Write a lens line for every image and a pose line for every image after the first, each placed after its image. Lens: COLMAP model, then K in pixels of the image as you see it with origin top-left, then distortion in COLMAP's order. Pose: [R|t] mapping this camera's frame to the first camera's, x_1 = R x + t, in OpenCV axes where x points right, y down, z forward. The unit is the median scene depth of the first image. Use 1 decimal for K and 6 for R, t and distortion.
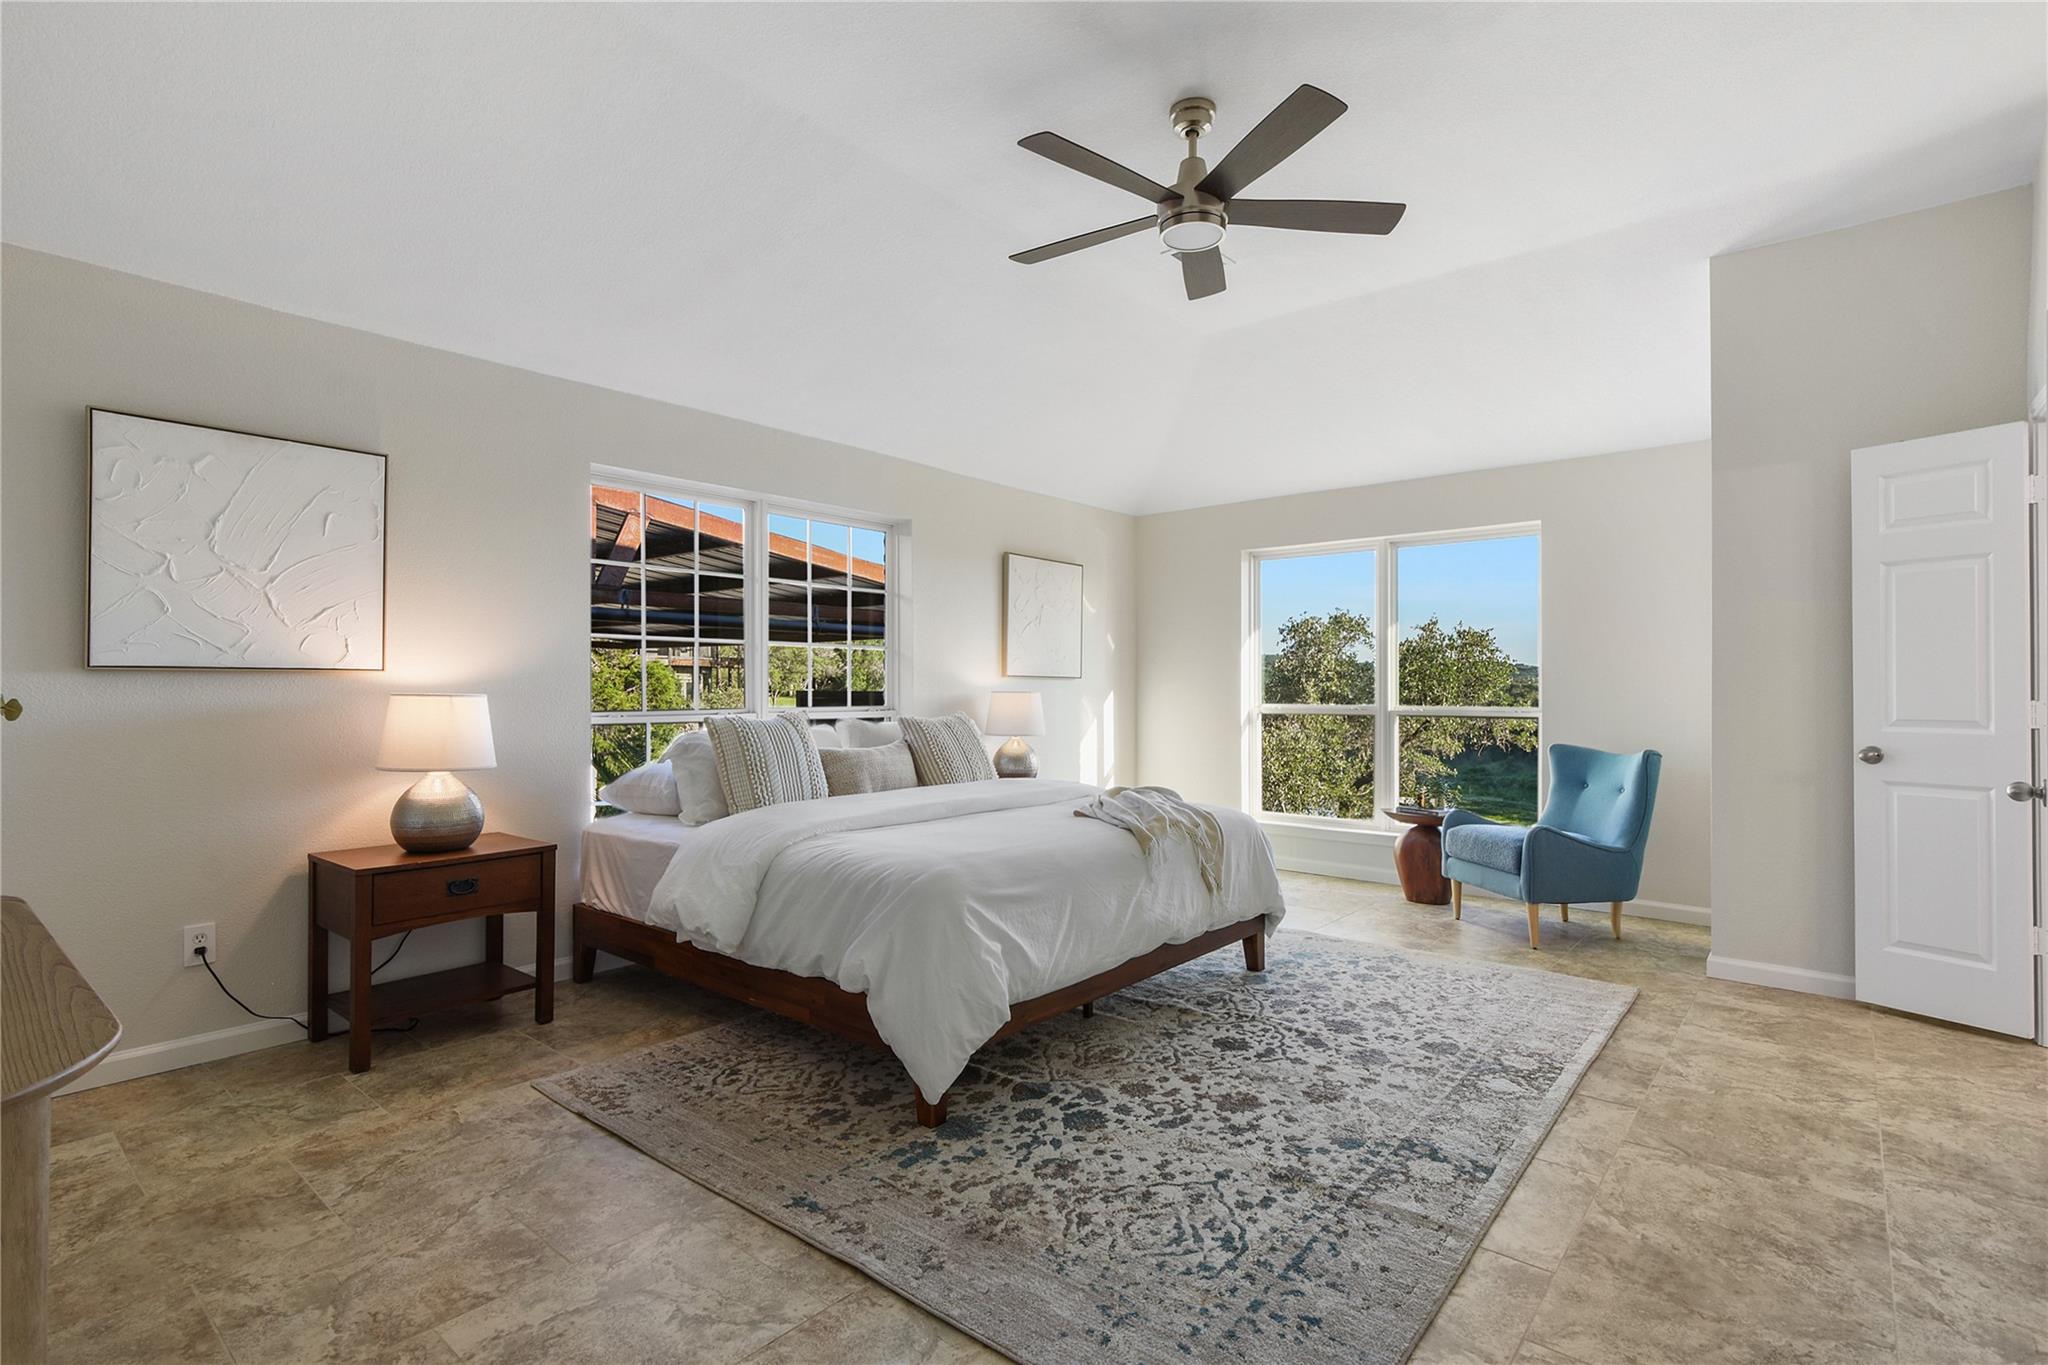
lens RADIAL K [[990.7, 0, 1013.7], [0, 990.7, 669.9], [0, 0, 1]] dist [0.004348, 0.002819]
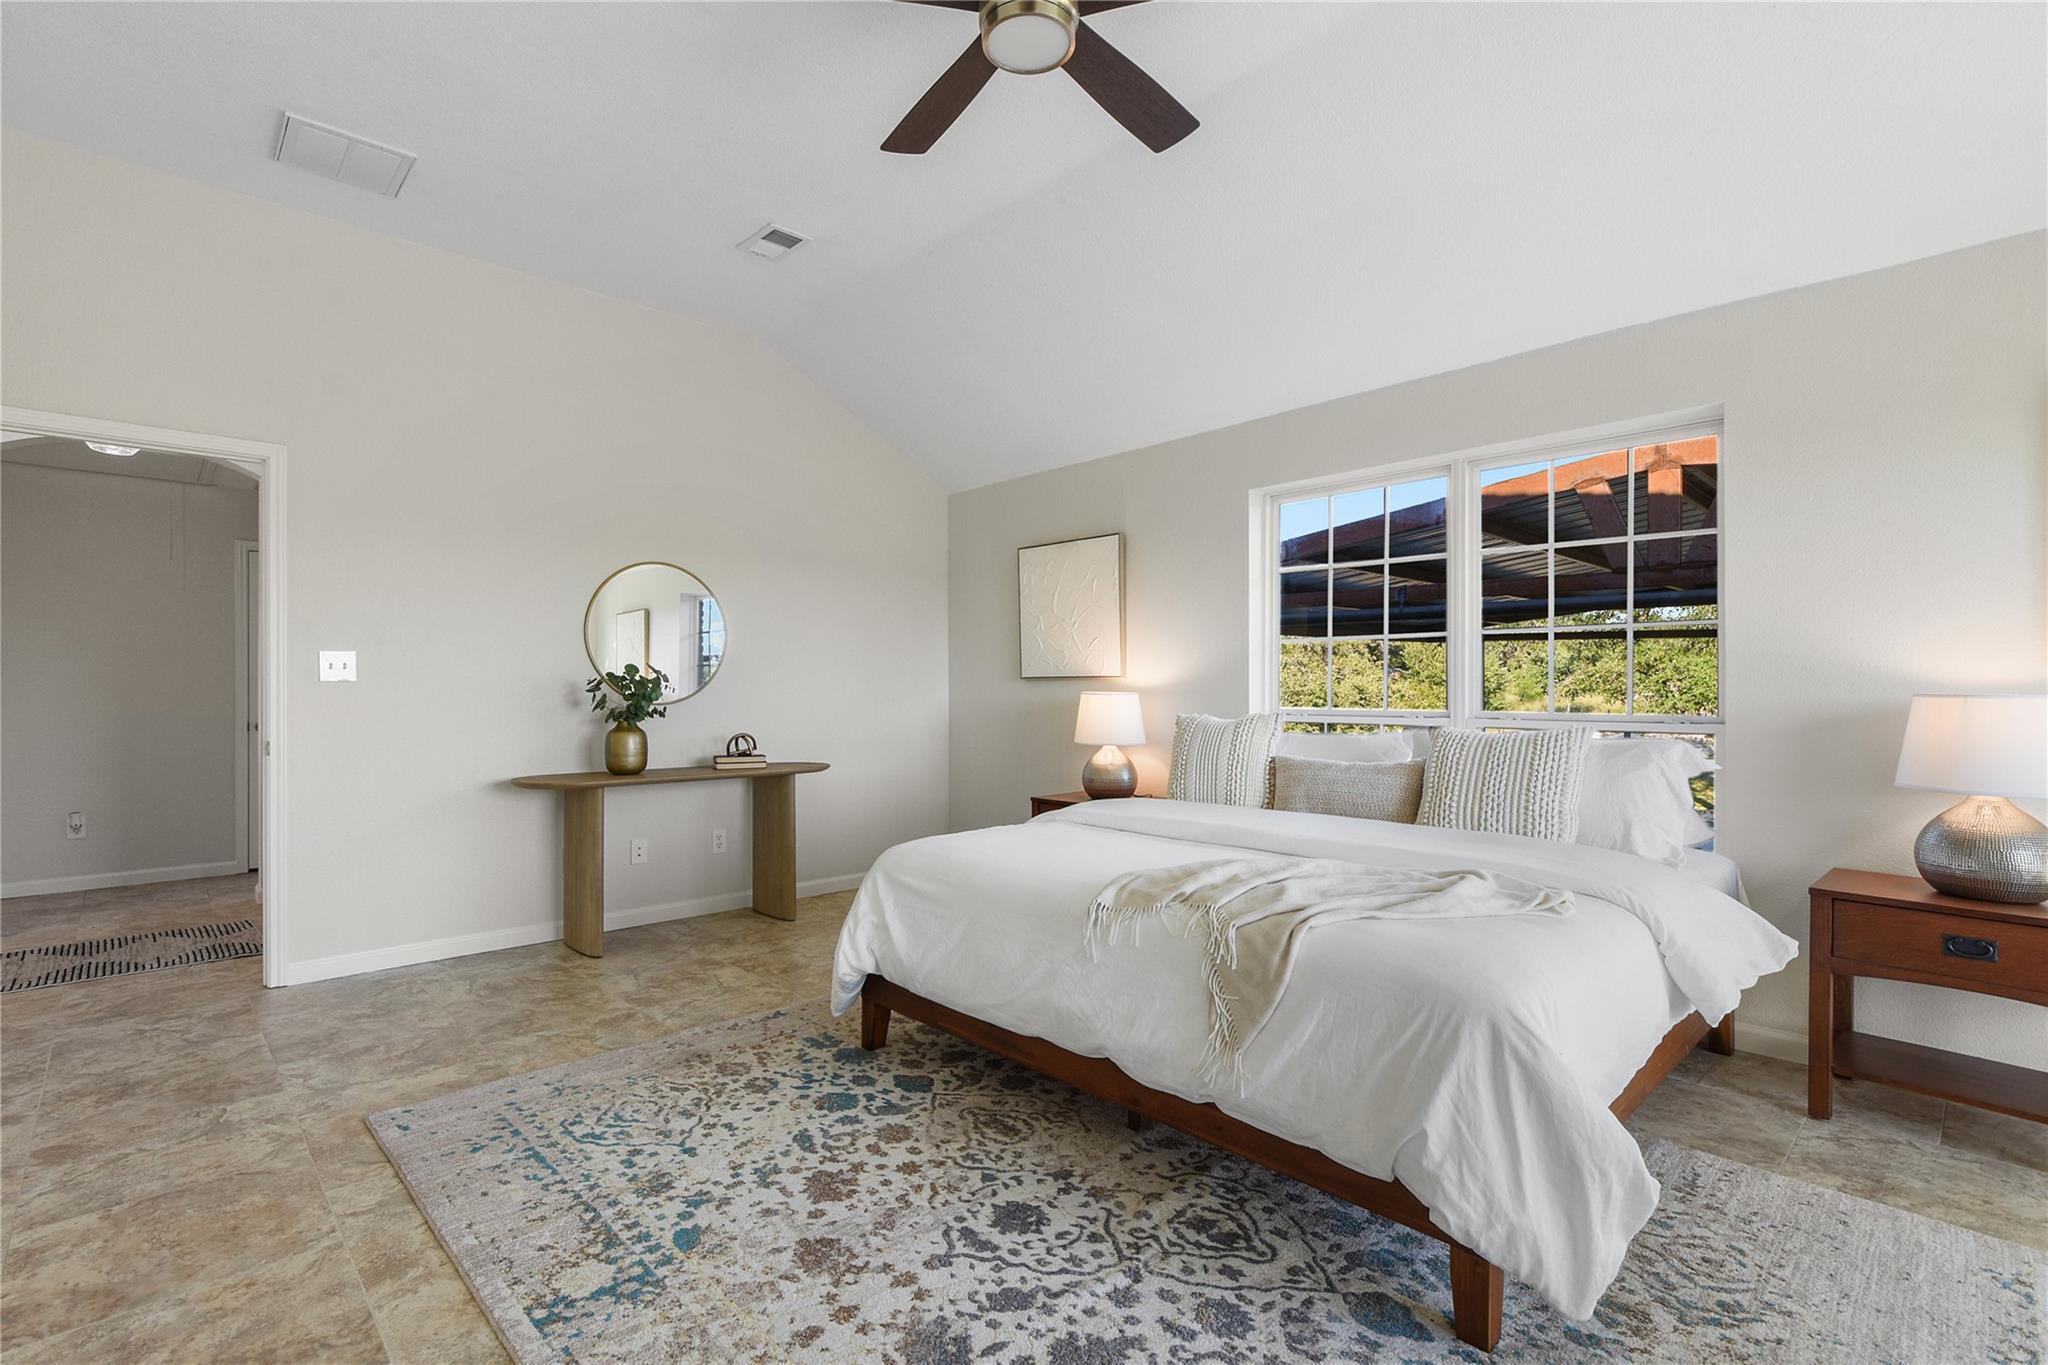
lens RADIAL K [[944.9, 0, 1004.1], [0, 944.9, 682.4], [0, 0, 1]] dist [0.006163, 0.000333]
pose [[-0.123169, -0.009570, -0.992340, 0.975710], [0.017448, 0.999778, -0.011807, 0.026890], [0.992232, -0.018769, -0.122974, 1.222545]]
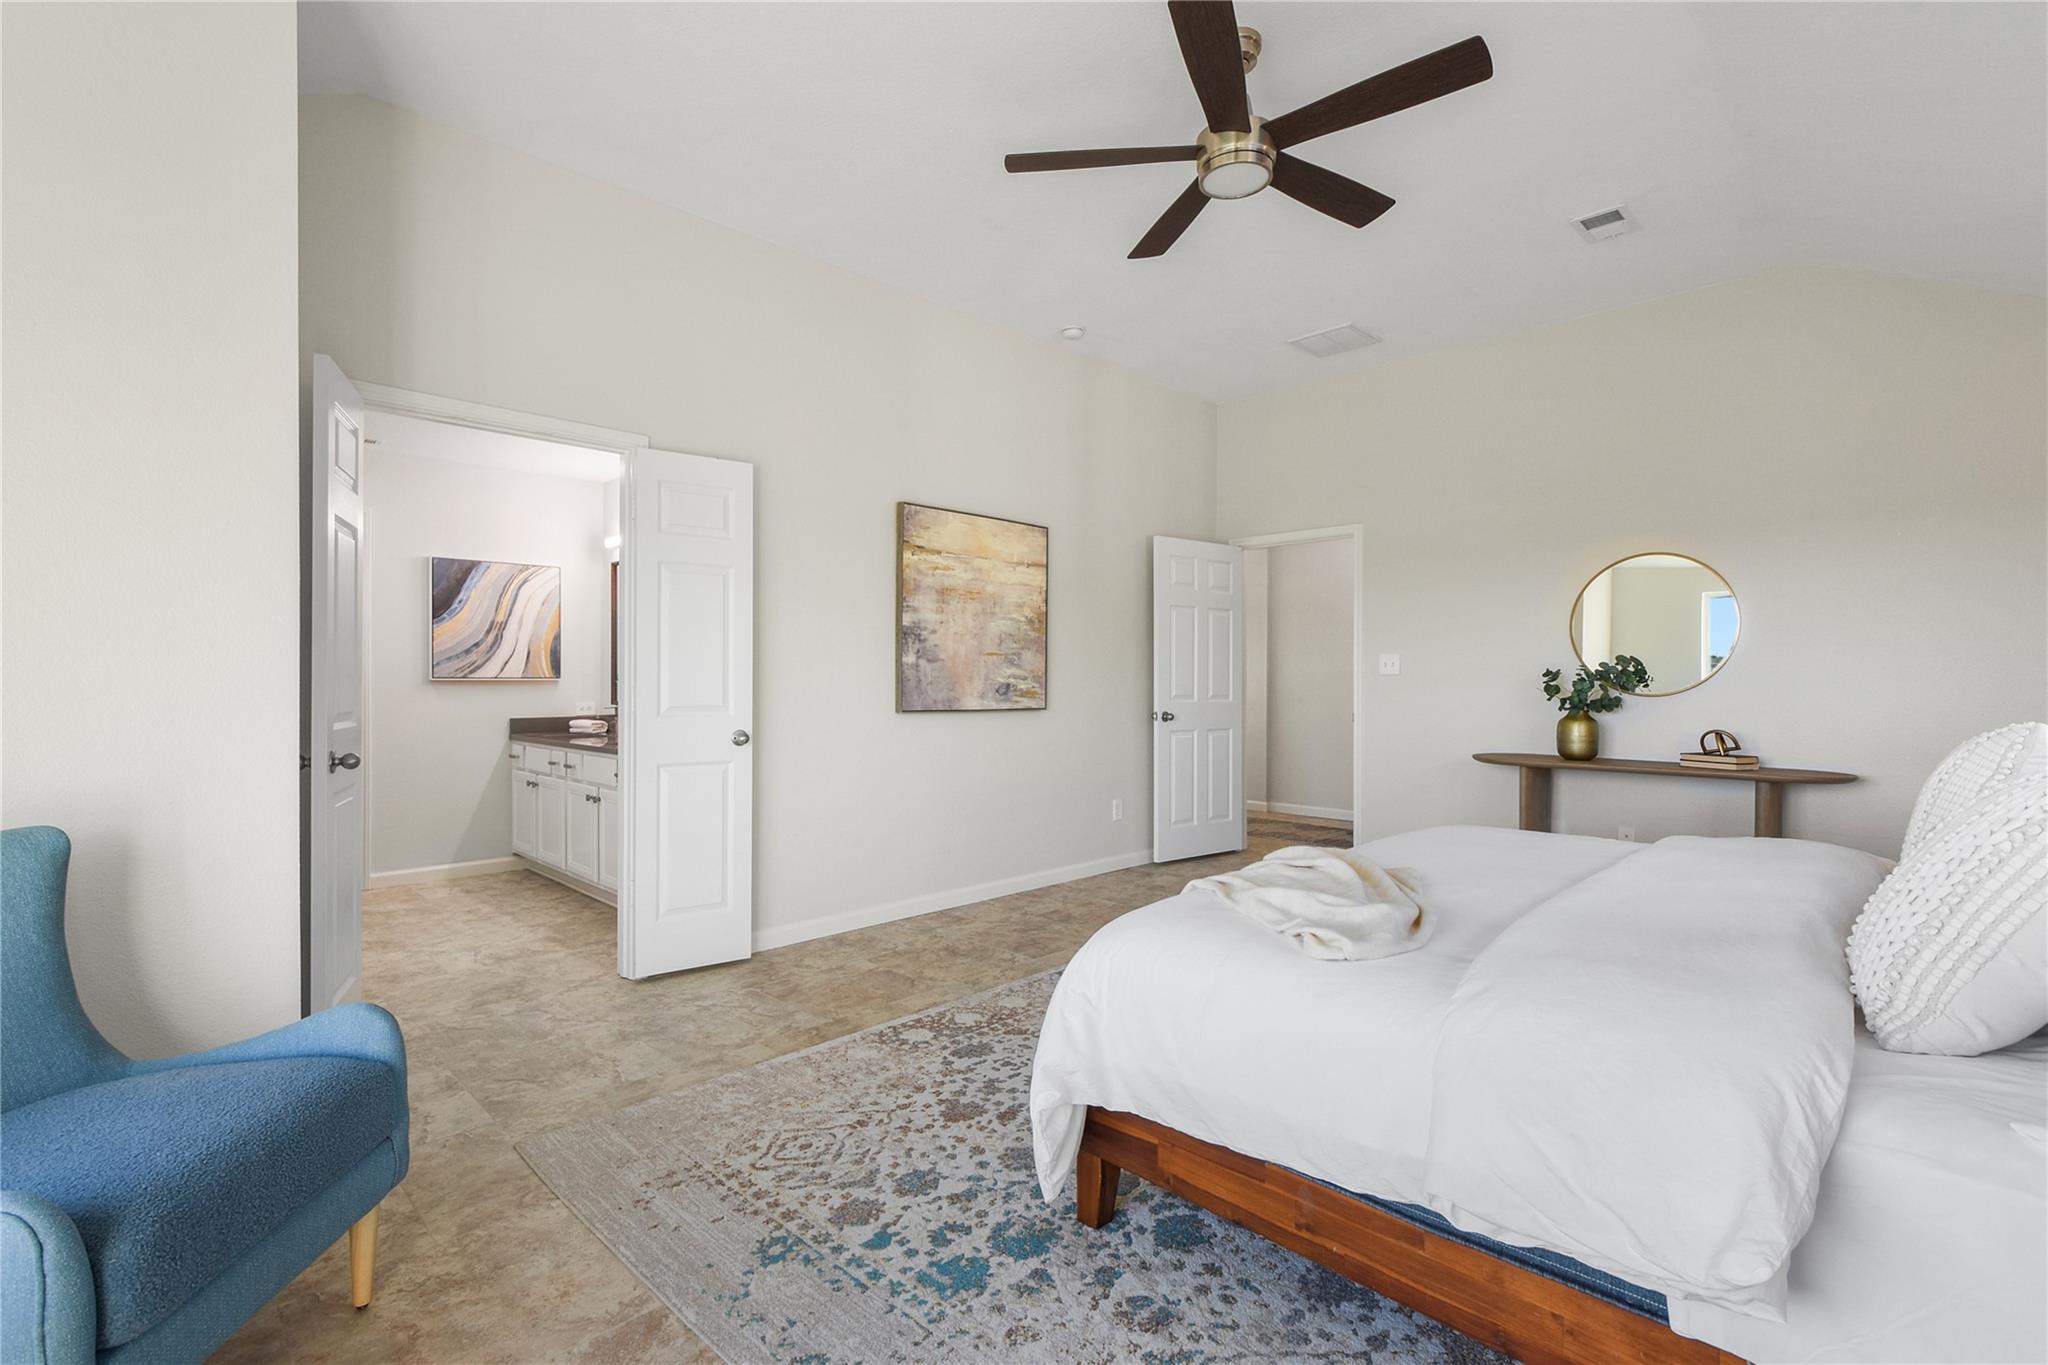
lens RADIAL K [[944.9, 0, 1017.5], [0, 944.9, 680.7], [0, 0, 1]] dist [0.006163, 0.000333]
pose [[-0.996558, -0.005113, 0.082746, 0.353354], [-0.006275, 0.999885, -0.013795, 0.037799], [-0.082666, -0.014266, -0.996475, 2.170396]]
